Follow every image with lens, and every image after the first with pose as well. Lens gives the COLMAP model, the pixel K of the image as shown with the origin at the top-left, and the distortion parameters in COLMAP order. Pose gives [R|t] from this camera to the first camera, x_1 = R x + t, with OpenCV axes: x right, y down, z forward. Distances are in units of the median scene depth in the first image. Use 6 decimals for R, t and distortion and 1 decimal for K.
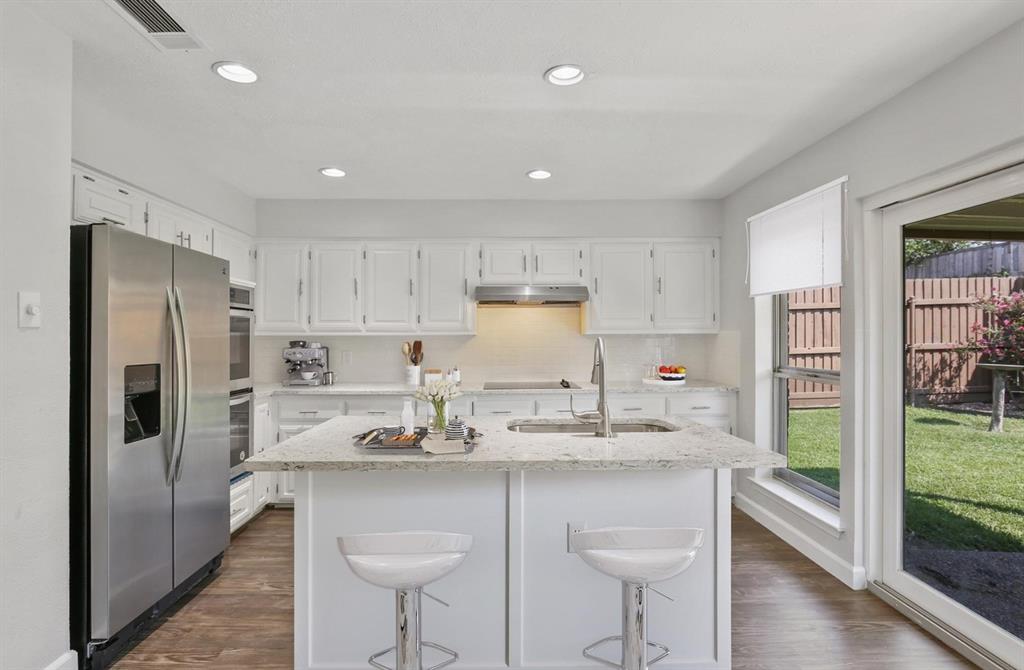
lens RADIAL K [[509.9, 0, 512.0], [0, 509.9, 335.0], [0, 0, 1]] dist [-0.012725, 0.001178]
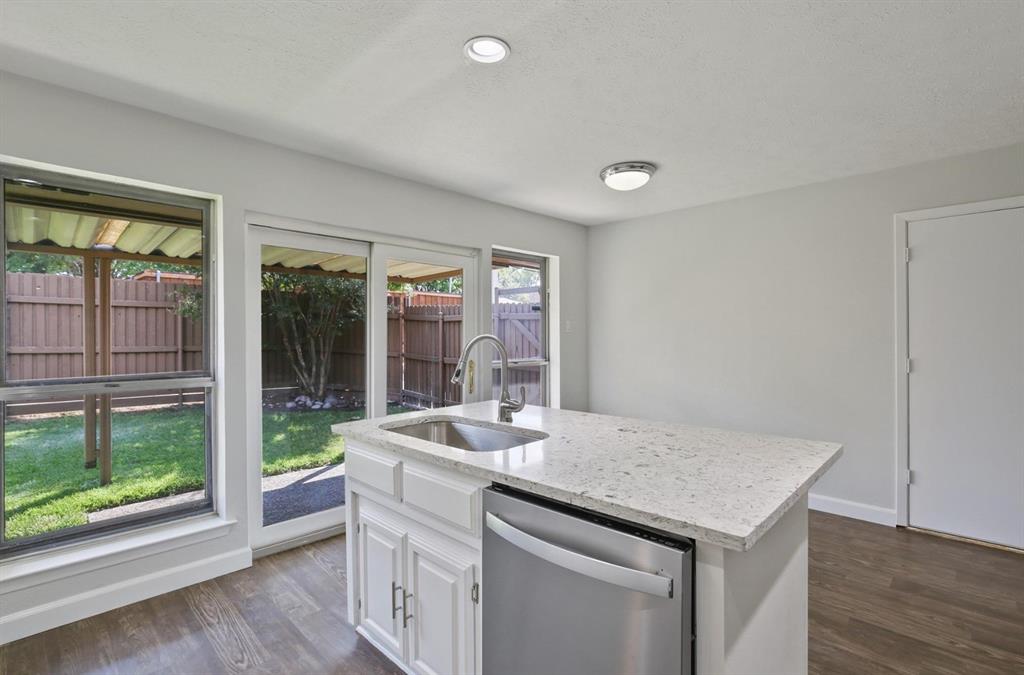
lens RADIAL K [[469.1, 0, 512.0], [0, 469.1, 337.5], [0, 0, 1]] dist [-0.005527, 0.000029]
pose [[-0.691274, 0.000734, 0.722592, -0.327996], [0.003061, 0.999993, 0.001912, 0.007510], [-0.722586, 0.003534, -0.691272, 0.959029]]
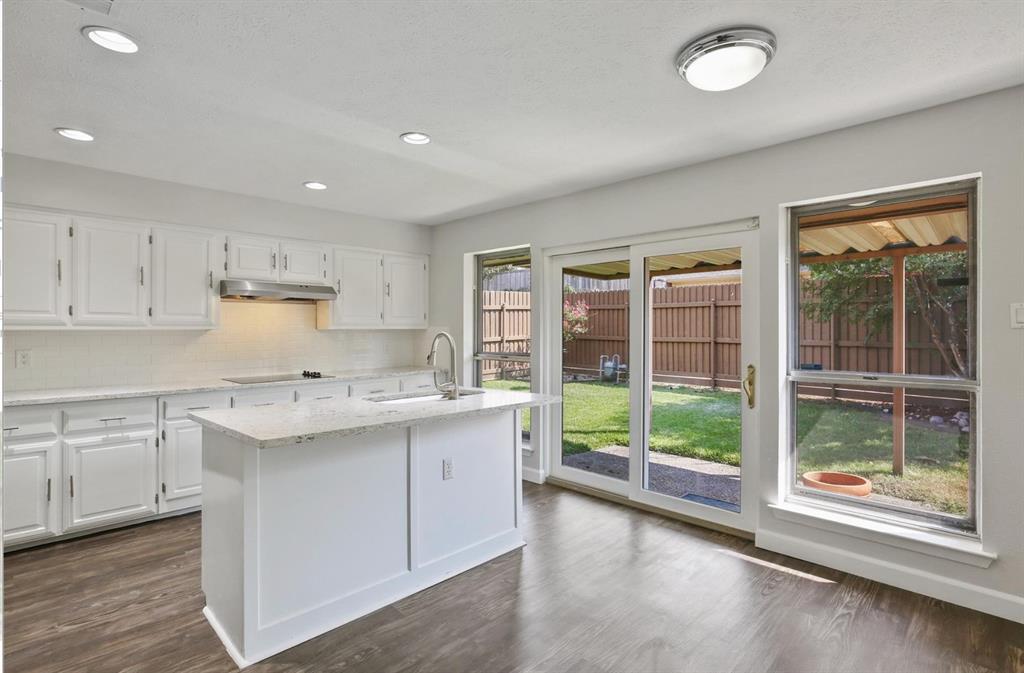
lens RADIAL K [[501.5, 0, 512.0], [0, 501.5, 336.5], [0, 0, 1]] dist [-0.001729, 0.000413]
pose [[0.721402, -0.007415, 0.692477, -0.389753], [-0.001605, 0.999922, 0.012379, 0.000111], [-0.692515, -0.010041, 0.721334, -0.085872]]
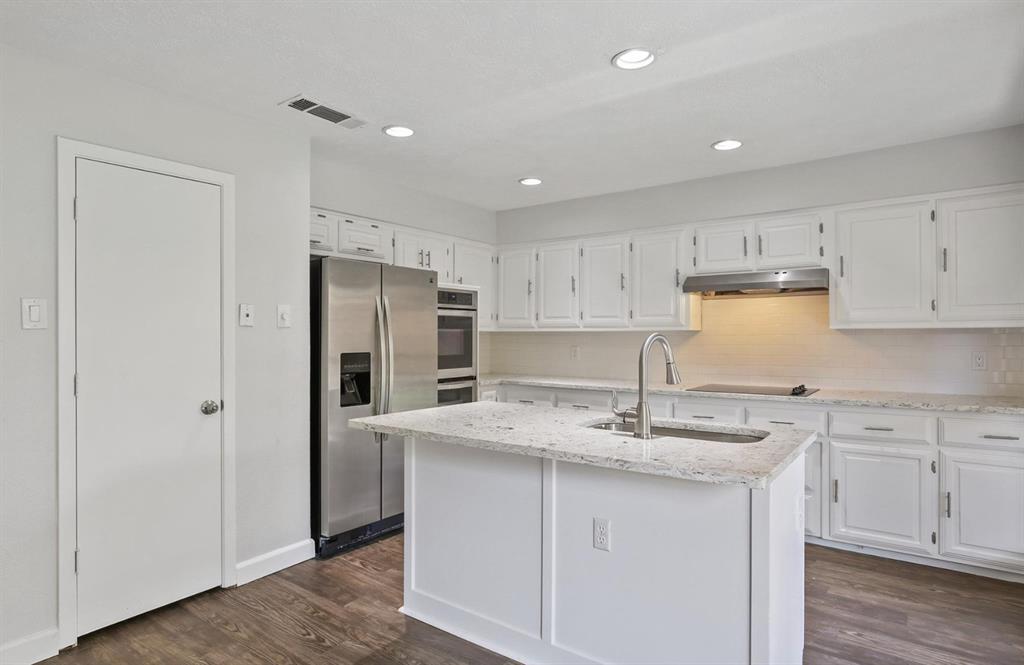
lens RADIAL K [[576.4, 0, 512.0], [0, 576.4, 332.5], [0, 0, 1]] dist [-0.011531, -0.000349]
pose [[0.787288, -0.001277, -0.616584, 0.362235], [0.003650, 0.999990, 0.002589, -0.000163], [0.616574, -0.004289, 0.787285, 0.004576]]
